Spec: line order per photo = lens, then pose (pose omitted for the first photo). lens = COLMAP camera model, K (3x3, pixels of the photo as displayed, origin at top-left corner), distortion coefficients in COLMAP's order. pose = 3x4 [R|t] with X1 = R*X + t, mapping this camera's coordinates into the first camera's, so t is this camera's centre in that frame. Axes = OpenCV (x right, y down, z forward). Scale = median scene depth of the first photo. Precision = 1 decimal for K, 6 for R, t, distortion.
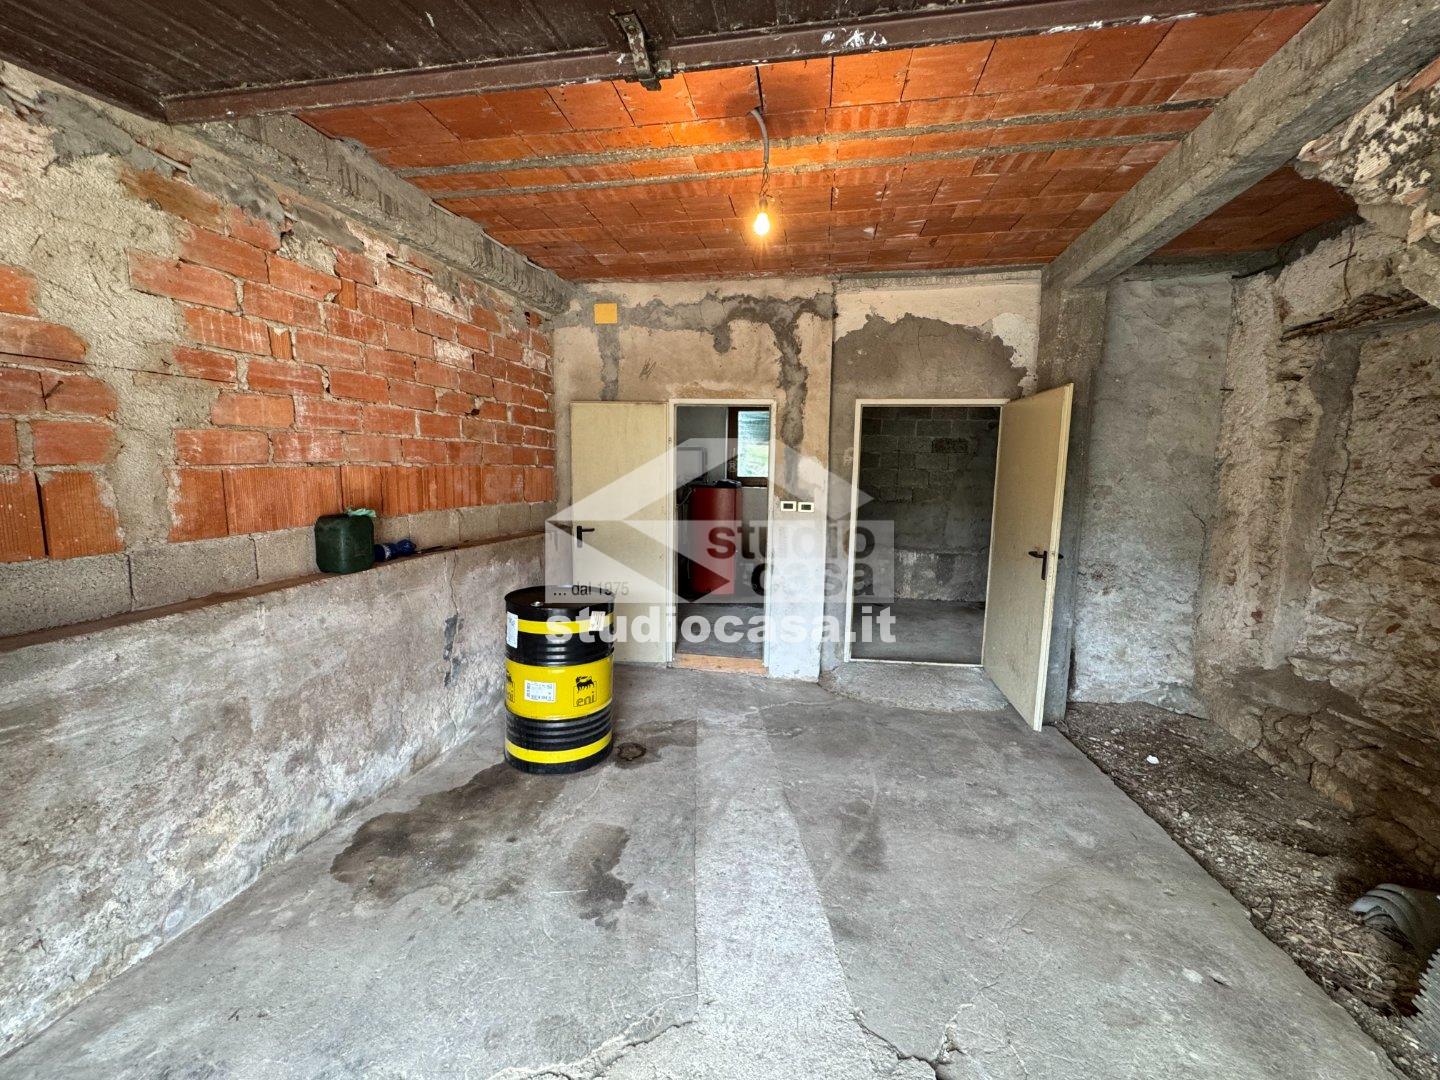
lens RADIAL K [[574.5, 0, 719.1], [0, 574.5, 537.5], [0, 0, 1]] dist [-0.003881, -0.000060]
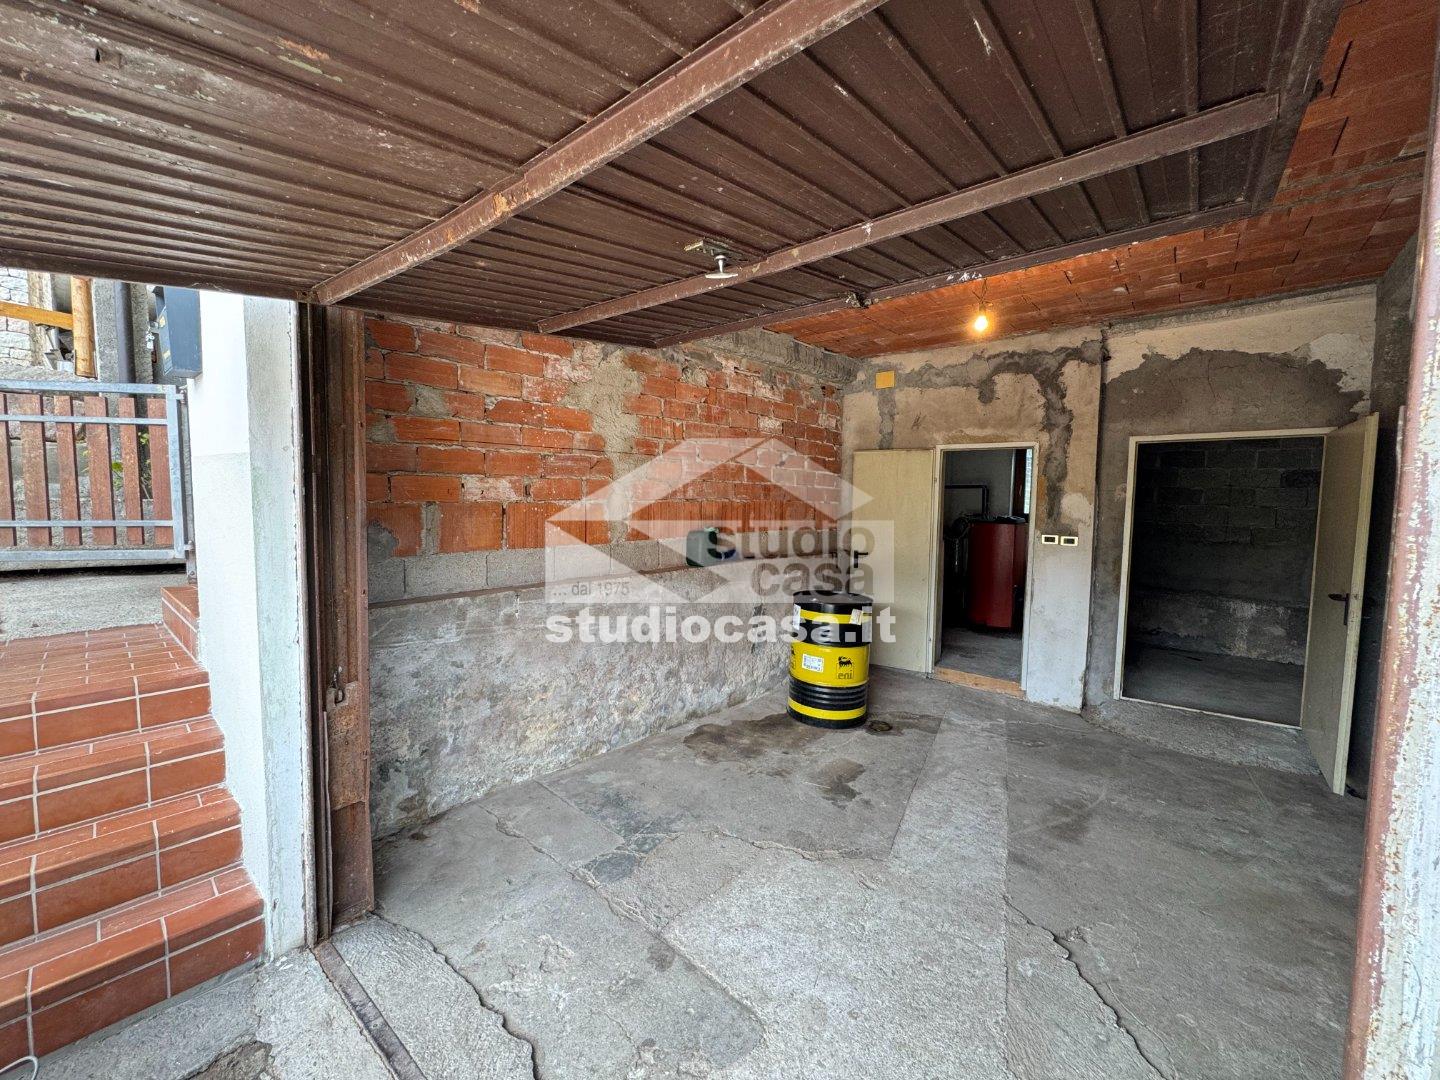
lens RADIAL K [[568.2, 0, 725.7], [0, 568.2, 538.4], [0, 0, 1]] dist [-0.000087, 0.000116]
pose [[0.874444, 0.031003, -0.484135, 0.137246], [-0.061336, 0.997013, -0.046939, 0.038913], [0.481233, 0.070740, 0.873734, -0.276297]]
